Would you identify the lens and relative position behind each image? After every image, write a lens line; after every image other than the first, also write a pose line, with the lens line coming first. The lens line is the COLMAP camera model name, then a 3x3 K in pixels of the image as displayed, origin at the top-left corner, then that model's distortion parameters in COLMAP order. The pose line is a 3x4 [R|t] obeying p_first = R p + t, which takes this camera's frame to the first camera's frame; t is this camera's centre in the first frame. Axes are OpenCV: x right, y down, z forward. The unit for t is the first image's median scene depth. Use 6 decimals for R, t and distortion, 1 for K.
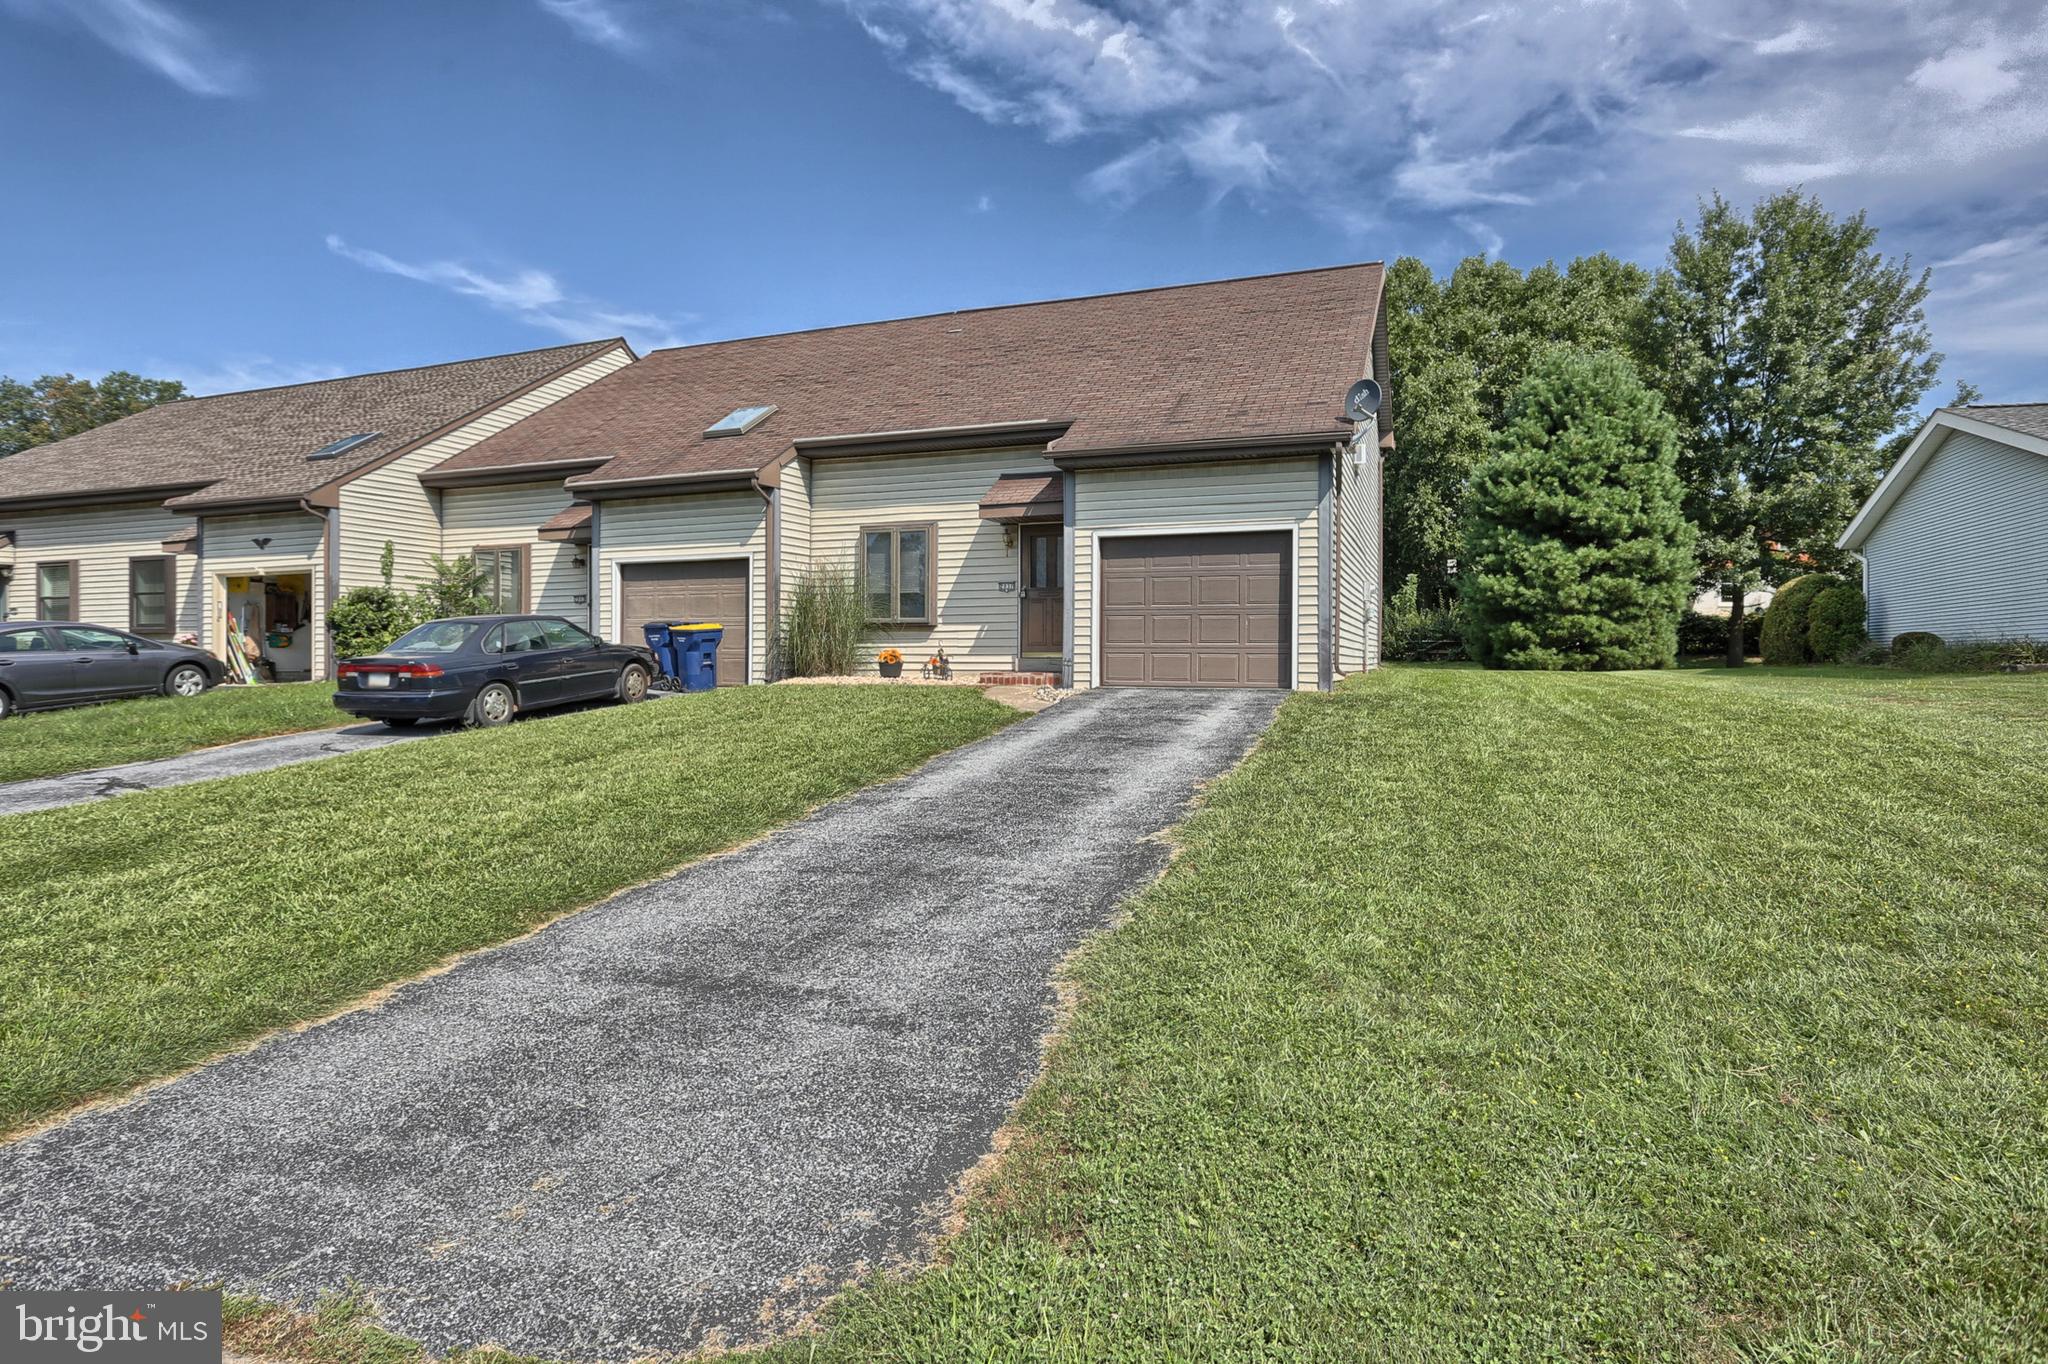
lens RADIAL K [[1119.4, 0, 990.3], [0, 1119.4, 701.7], [0, 0, 1]] dist [-0.066592, 0.042654]
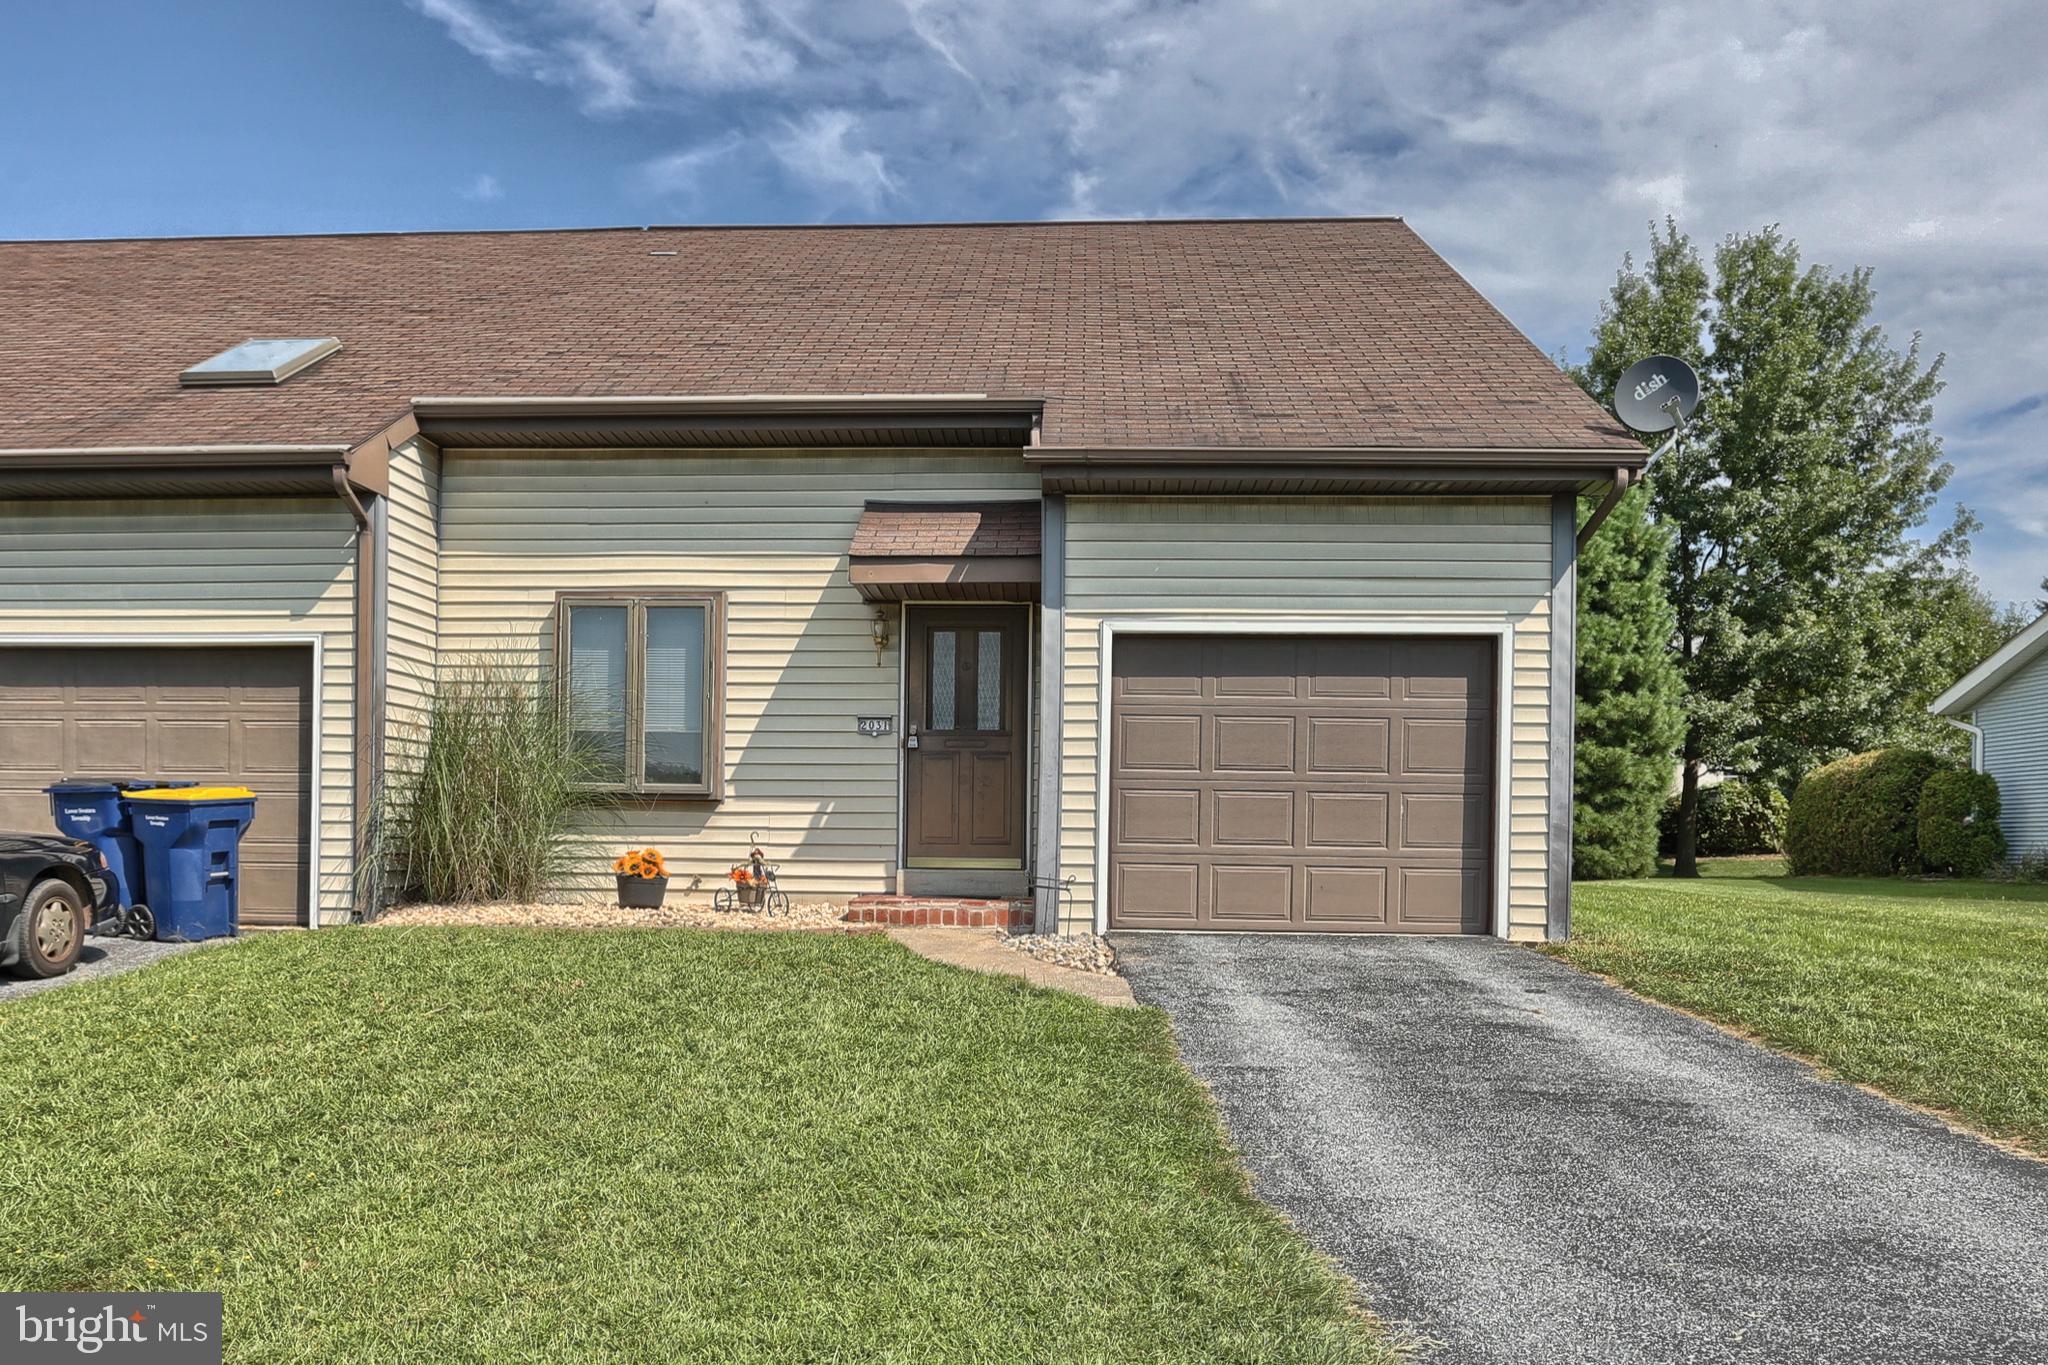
lens RADIAL K [[1510.0, 0, 962.0], [0, 1510.0, 856.4], [0, 0, 1]] dist [-0.054760, 0.035211]
pose [[0.949659, 0.007965, 0.313185, -0.118233], [0.001042, 0.999591, -0.028583, -0.018596], [-0.313284, 0.027471, 0.949262, 0.256872]]
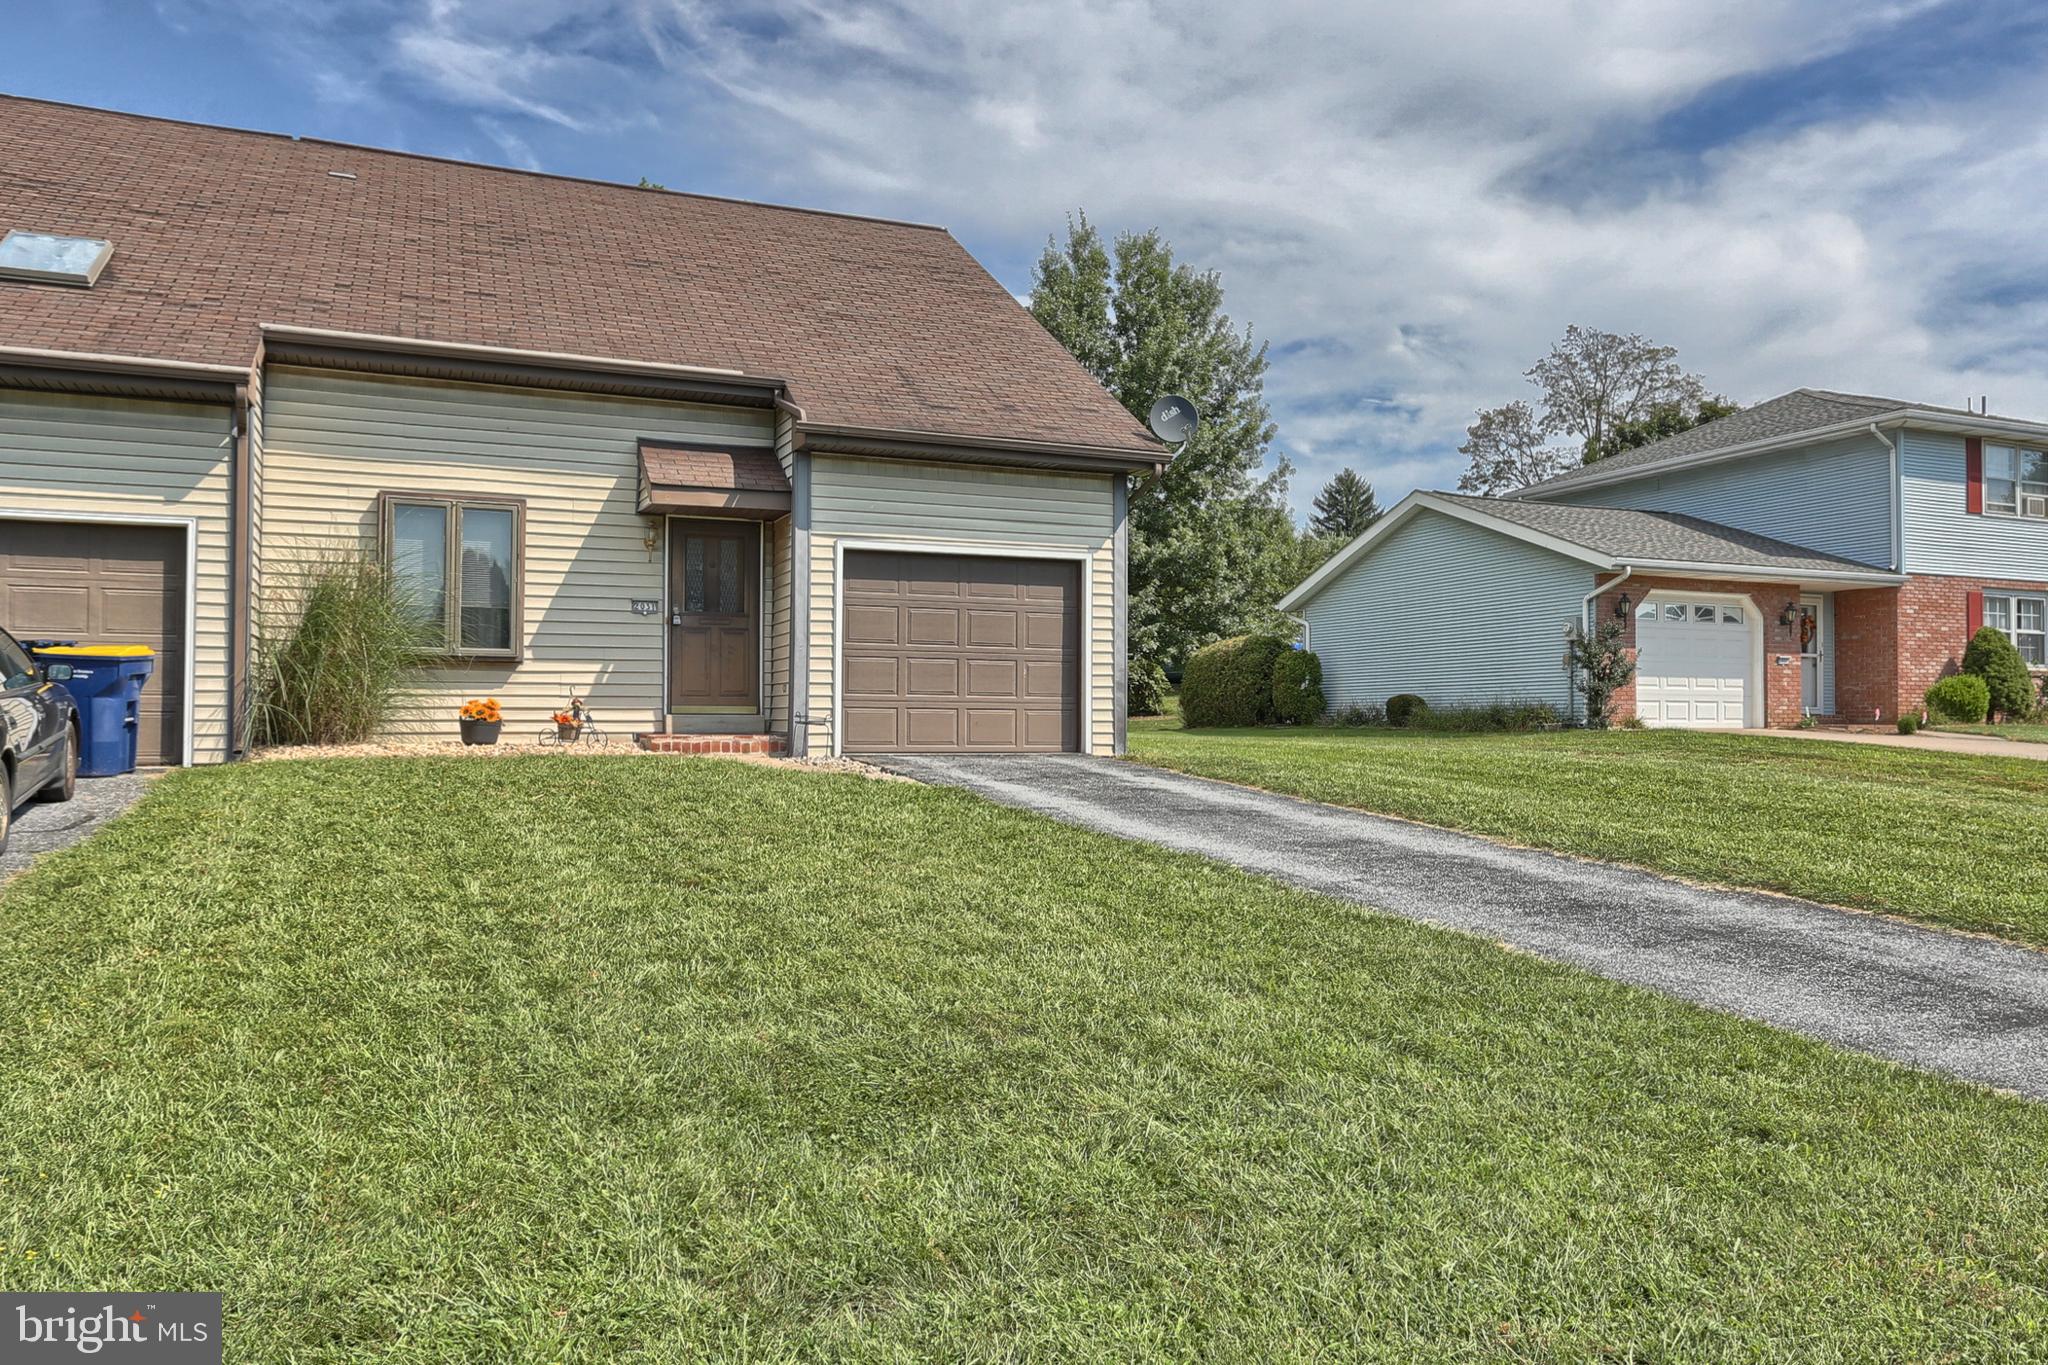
lens RADIAL K [[1554.7, 0, 1099.7], [0, 1554.7, 697.7], [0, 0, 1]] dist [-0.047593, 0.049961]
pose [[0.684874, 0.013314, 0.728540, -0.348602], [0.026239, 0.998734, -0.042918, -0.001714], [-0.728189, 0.048509, 0.683658, 0.129554]]
